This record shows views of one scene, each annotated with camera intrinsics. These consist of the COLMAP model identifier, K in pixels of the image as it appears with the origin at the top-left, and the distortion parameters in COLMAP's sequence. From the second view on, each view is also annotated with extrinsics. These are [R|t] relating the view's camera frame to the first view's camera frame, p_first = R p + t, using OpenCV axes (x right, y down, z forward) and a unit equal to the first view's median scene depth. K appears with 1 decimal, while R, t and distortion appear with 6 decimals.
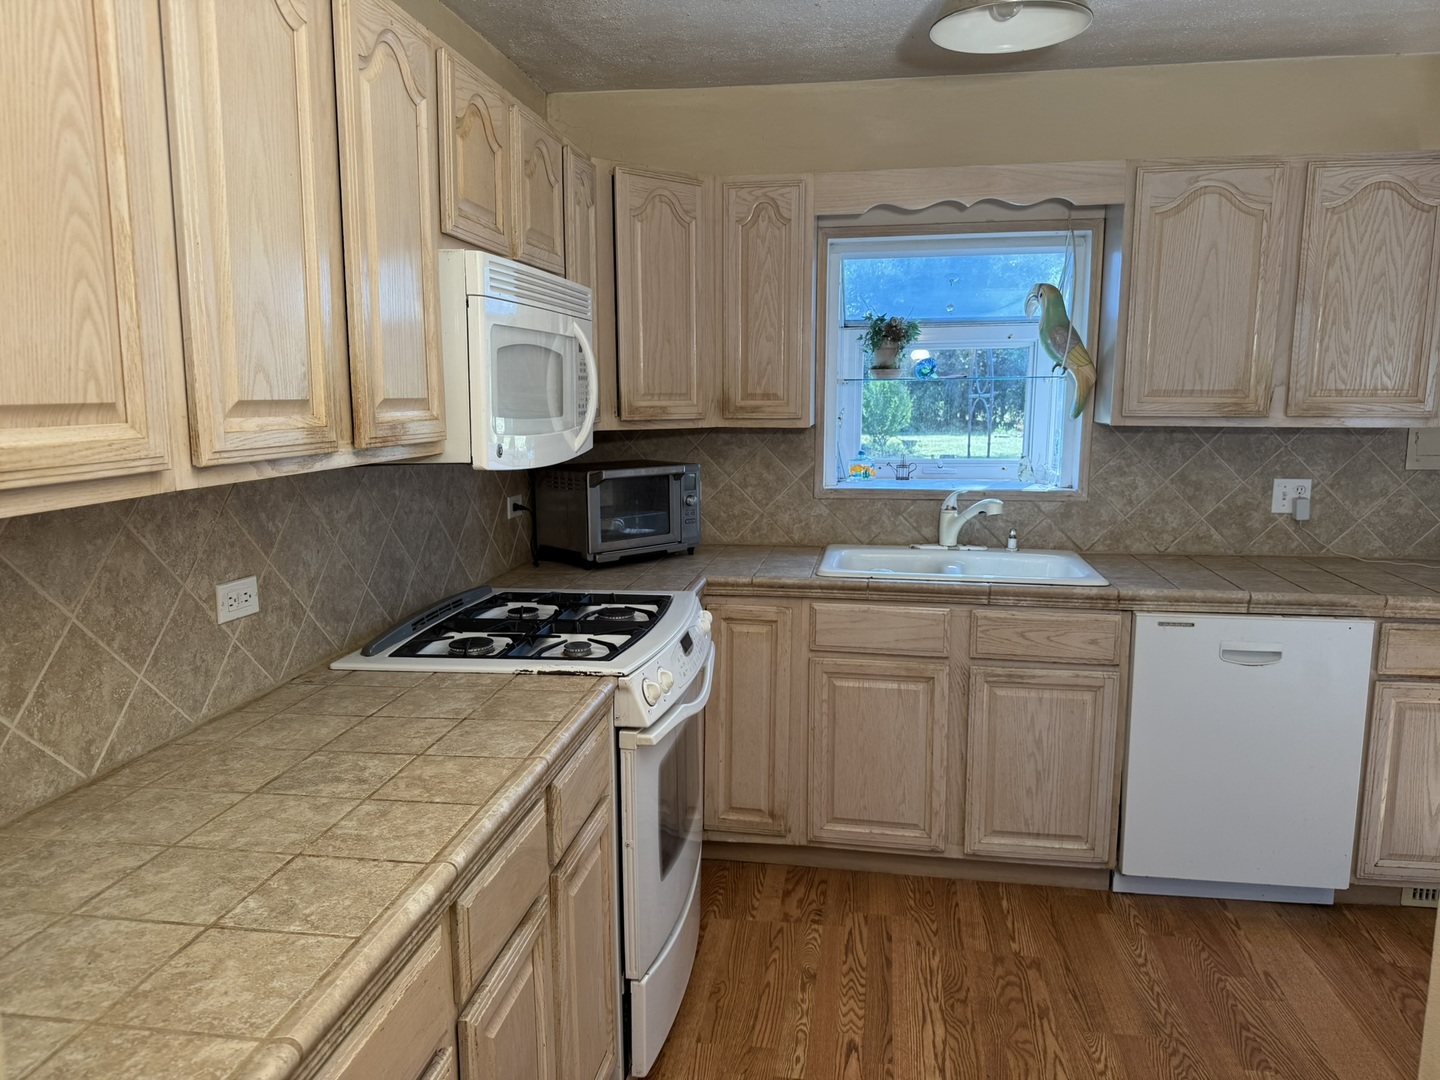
lens RADIAL K [[1024.8, 0, 718.0], [0, 1024.8, 539.1], [0, 0, 1]] dist [0.065671, -0.048607]
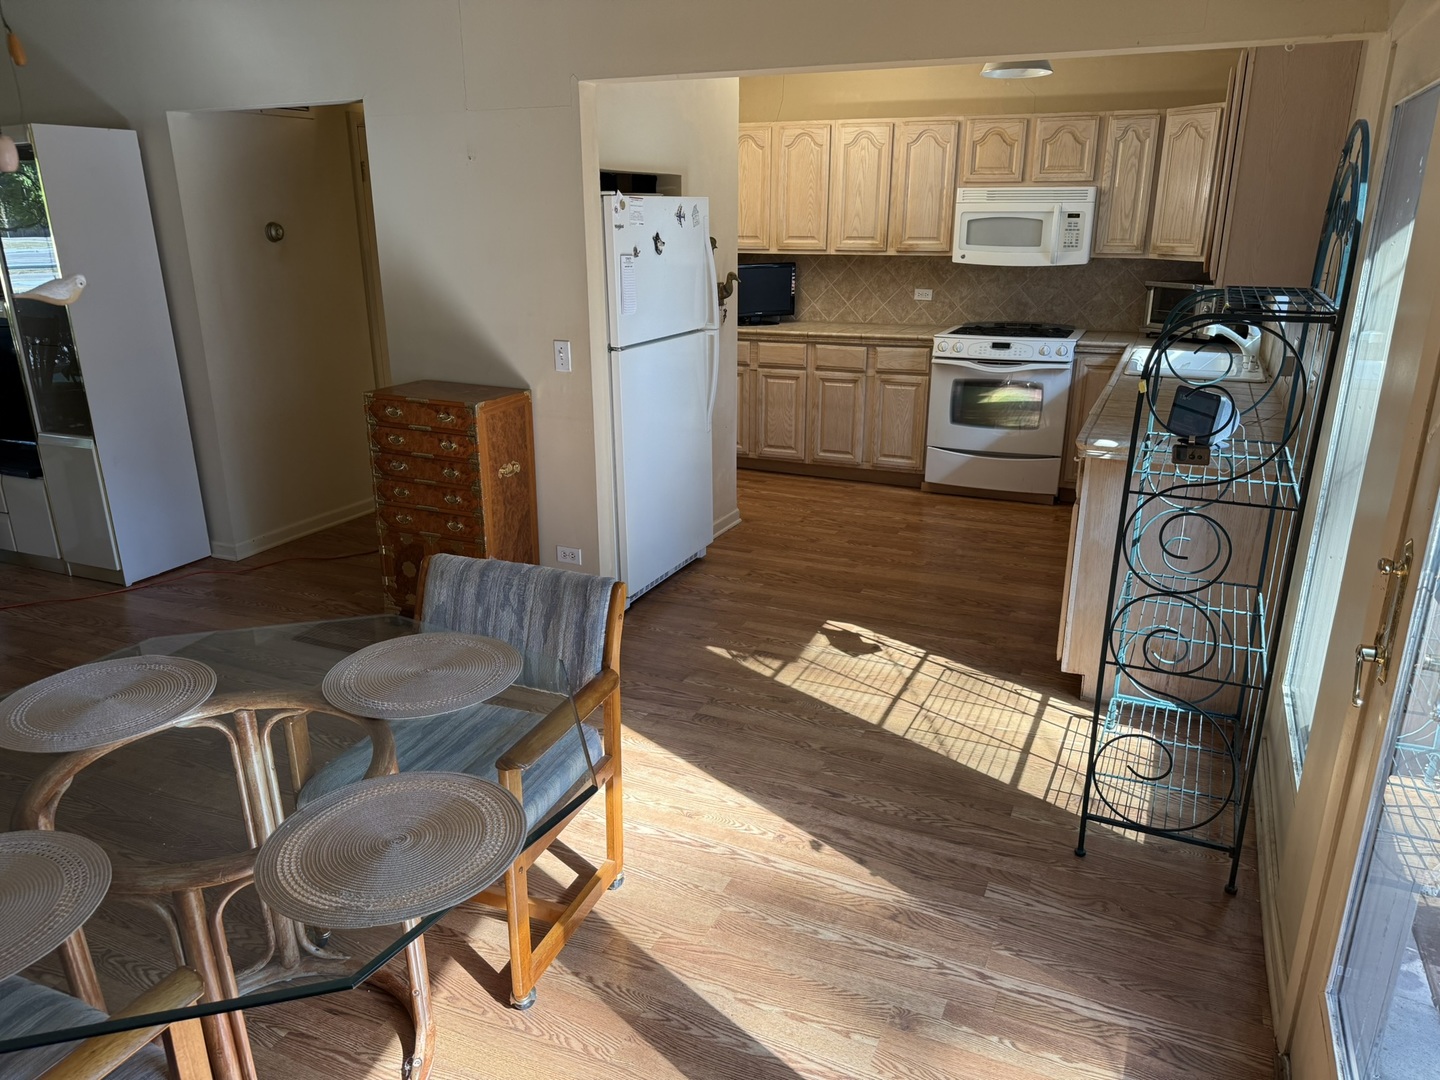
lens RADIAL K [[1024.8, 0, 721.4], [0, 1024.8, 542.7], [0, 0, 1]] dist [0.065671, -0.048607]
pose [[-0.256516, 0.305886, -0.916861, 3.038314], [-0.139830, 0.926877, 0.348349, -0.272371], [0.956372, 0.217562, -0.194986, 1.149398]]
